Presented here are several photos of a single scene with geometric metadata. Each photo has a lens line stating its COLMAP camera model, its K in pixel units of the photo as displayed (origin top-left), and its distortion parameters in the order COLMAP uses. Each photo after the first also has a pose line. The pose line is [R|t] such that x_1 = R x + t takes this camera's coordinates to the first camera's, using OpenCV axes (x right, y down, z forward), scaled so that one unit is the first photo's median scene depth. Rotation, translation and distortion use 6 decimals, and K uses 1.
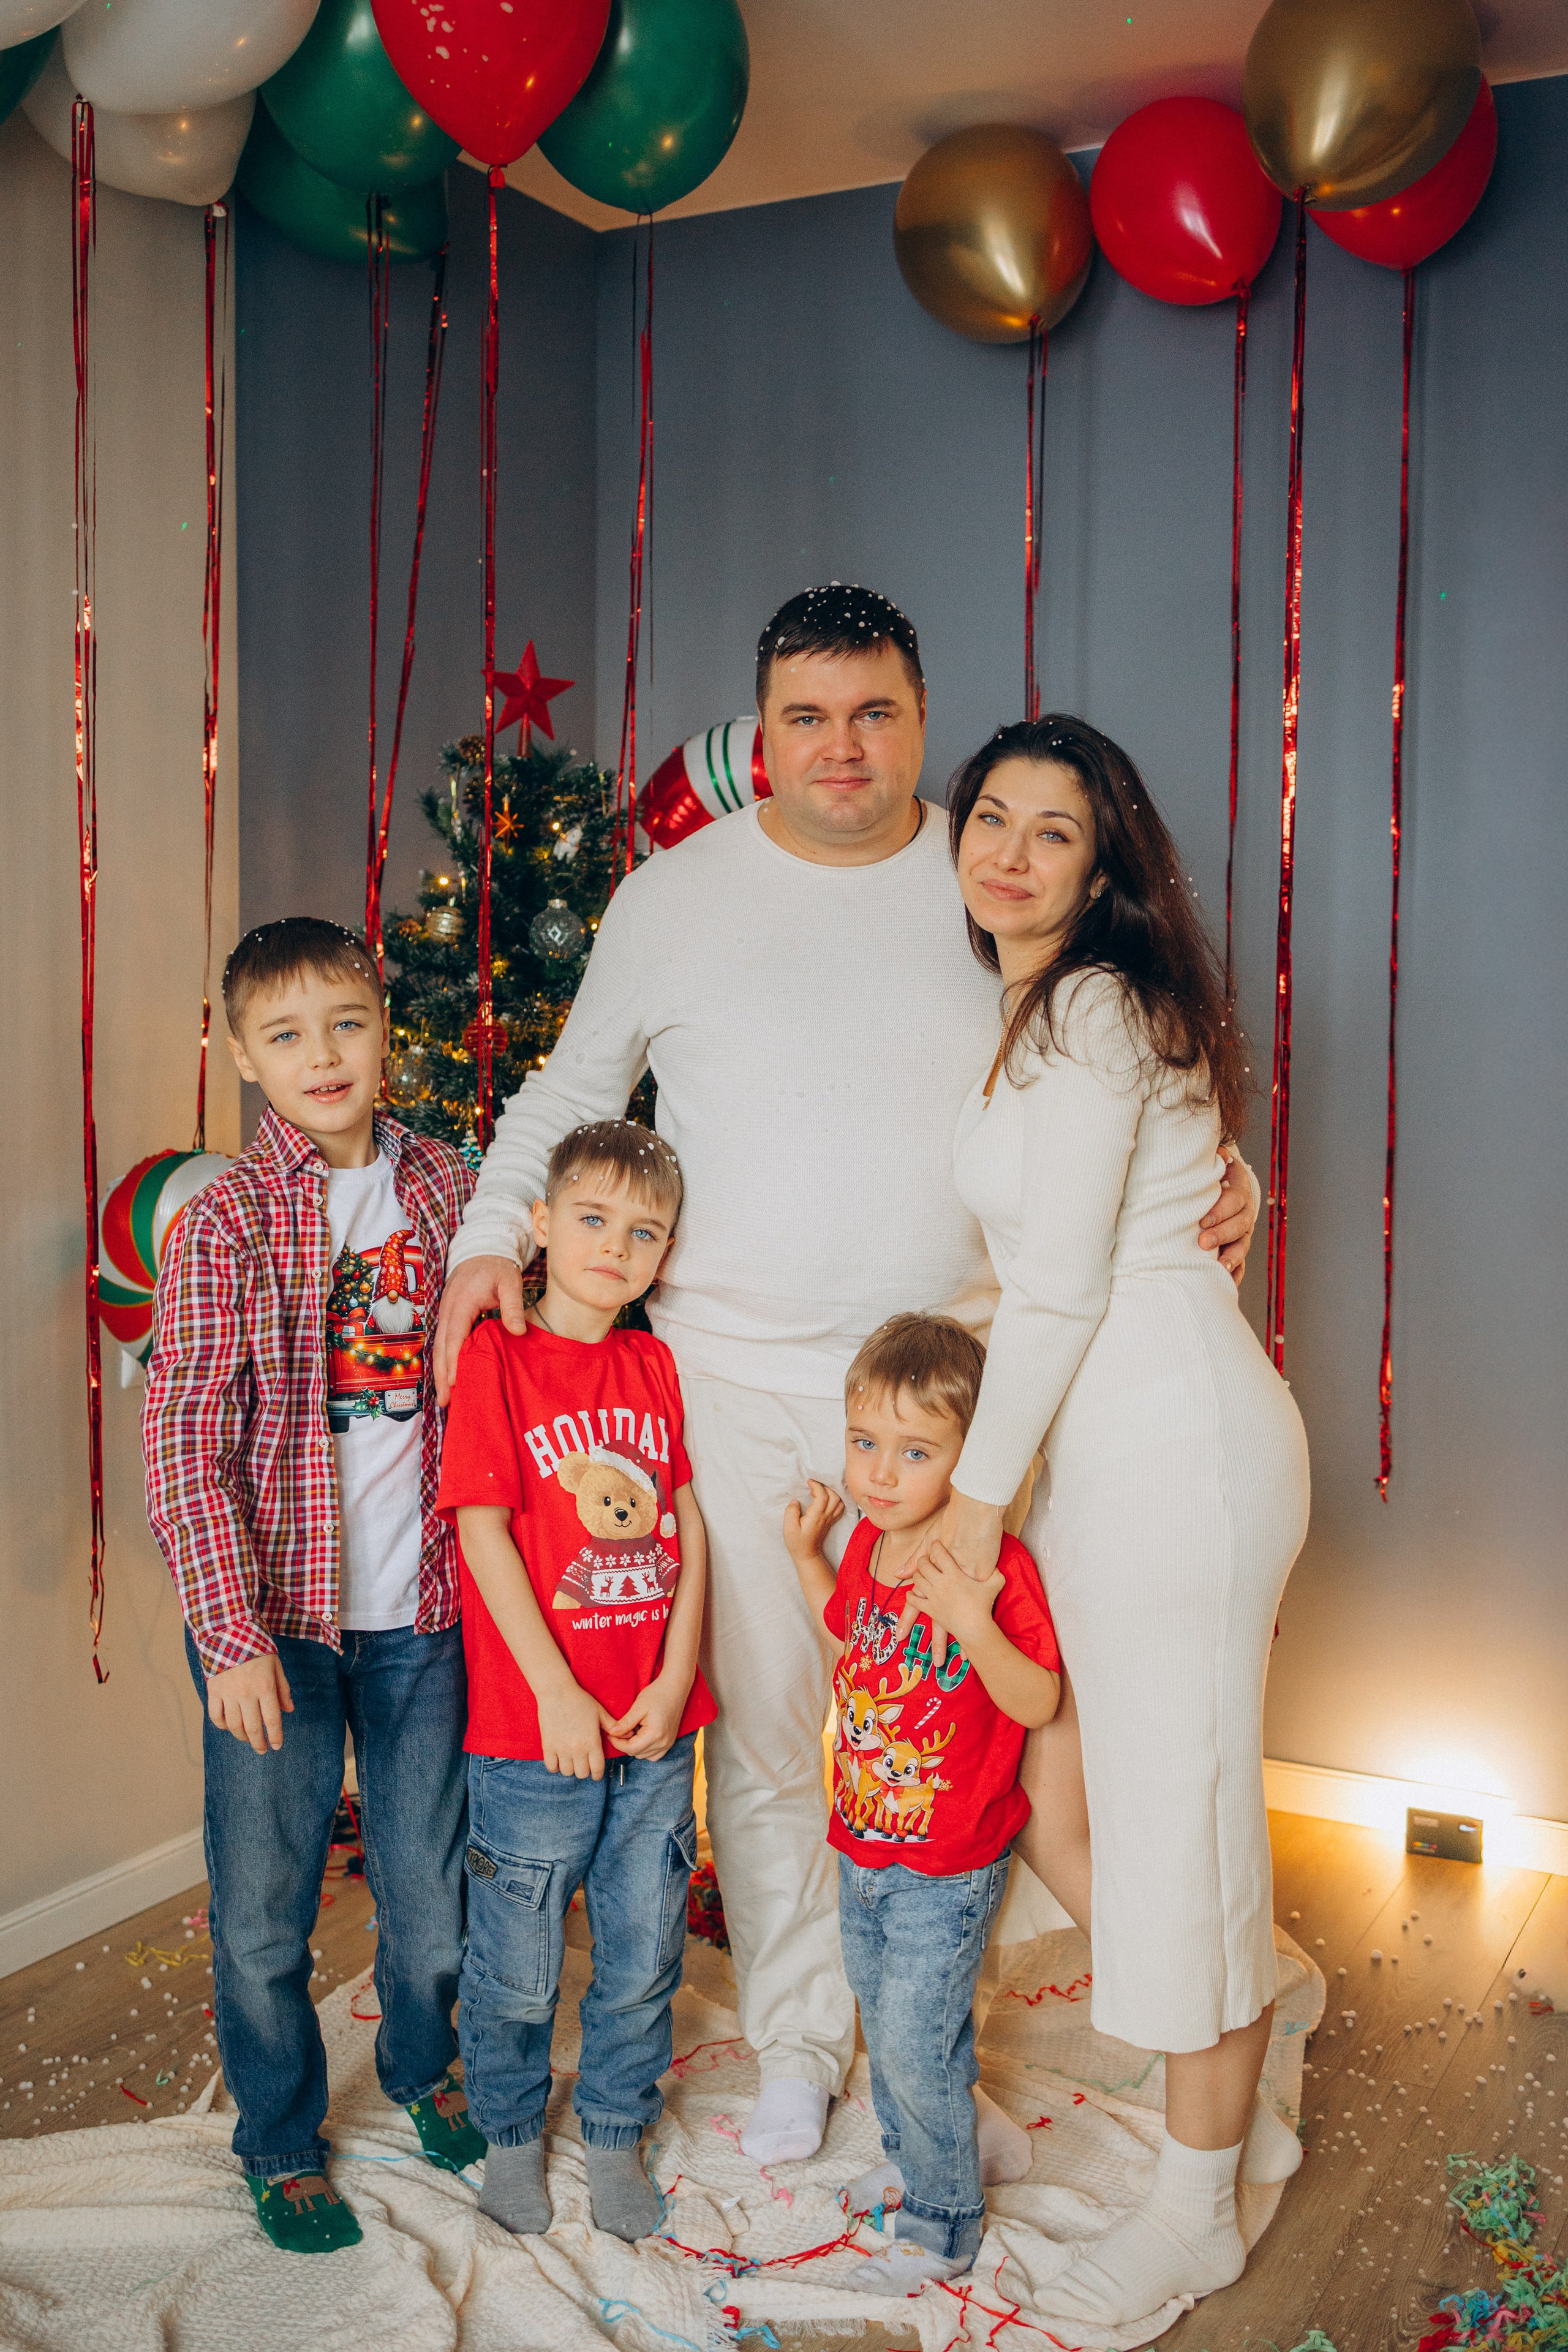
lens RADIAL K [[2424.6, 0, 784.0], [0, 2424.6, 1176.0], [0, 0, 1]] dist [-0.011526, 0.016722]
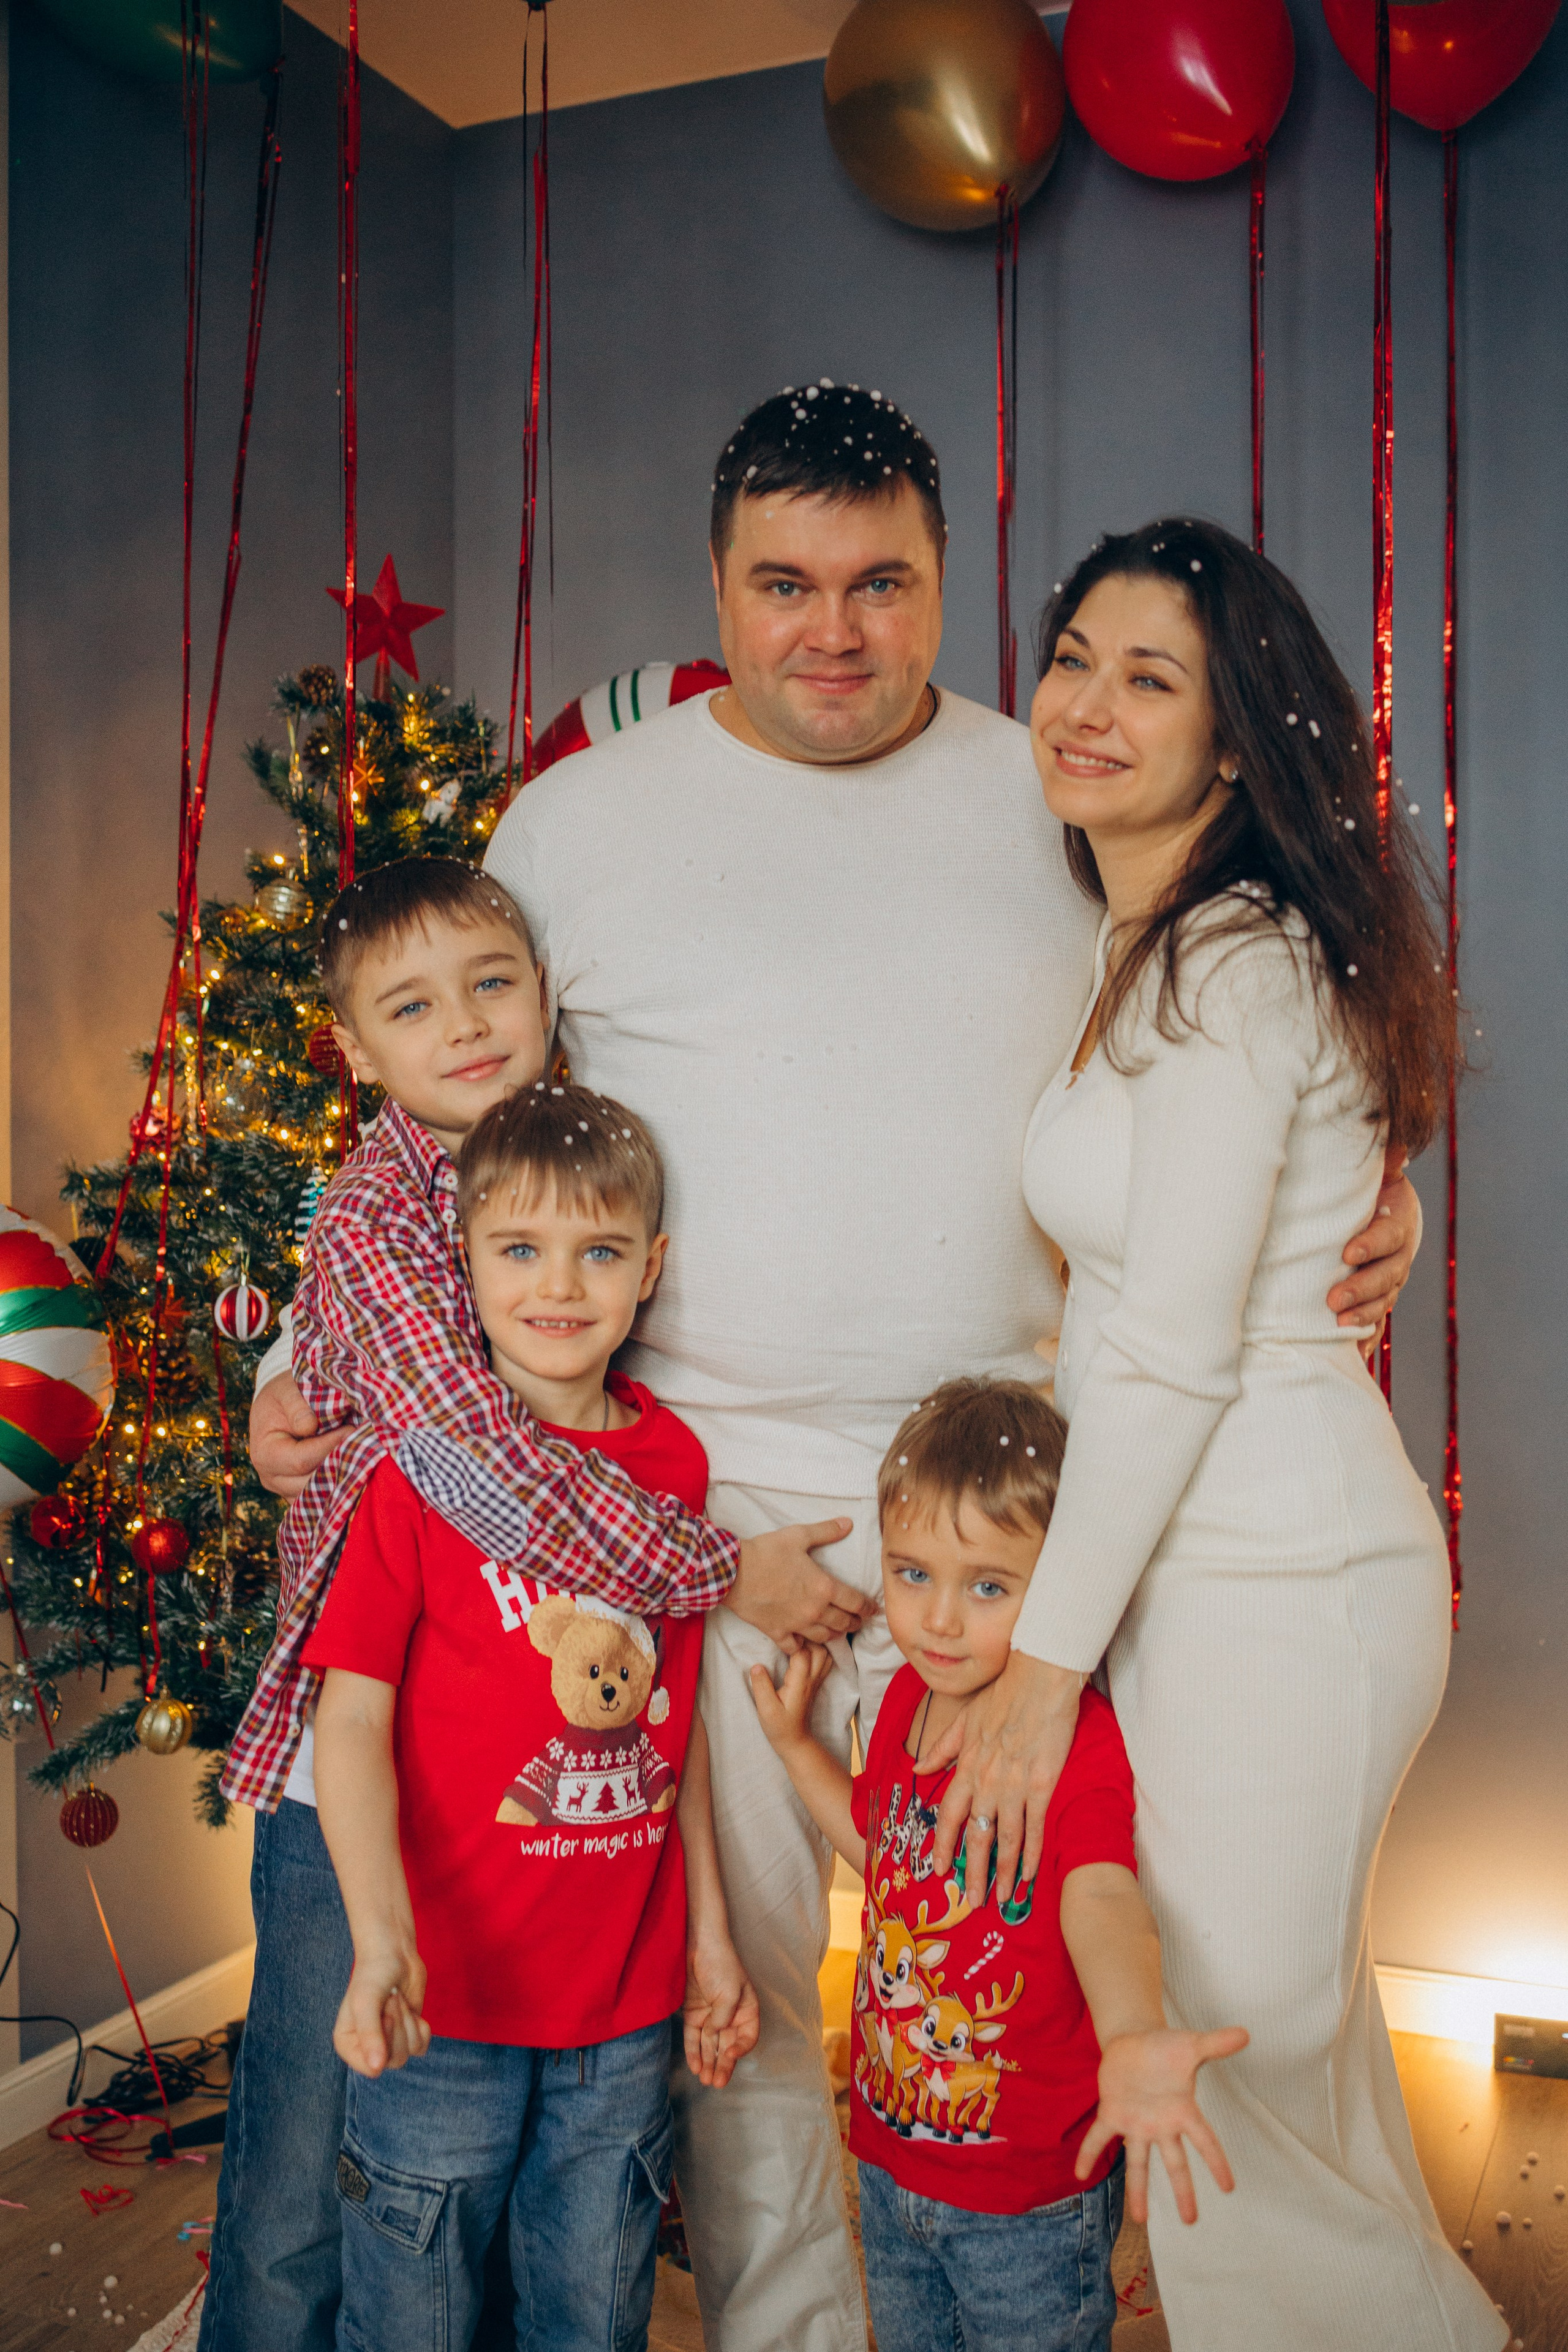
lens RADIAL K [[2424.6, 0, 784.0], [0, 2424.6, 1176.0], [0, 0, 1]] dist [-0.011526, 0.016722]
pose [[0.996740, -0.006978, 0.080380, -0.043604], [0.010857, 0.998792, -0.047924, 0.021261], [-0.079948, 0.048640, 0.995612, 0.225955]]
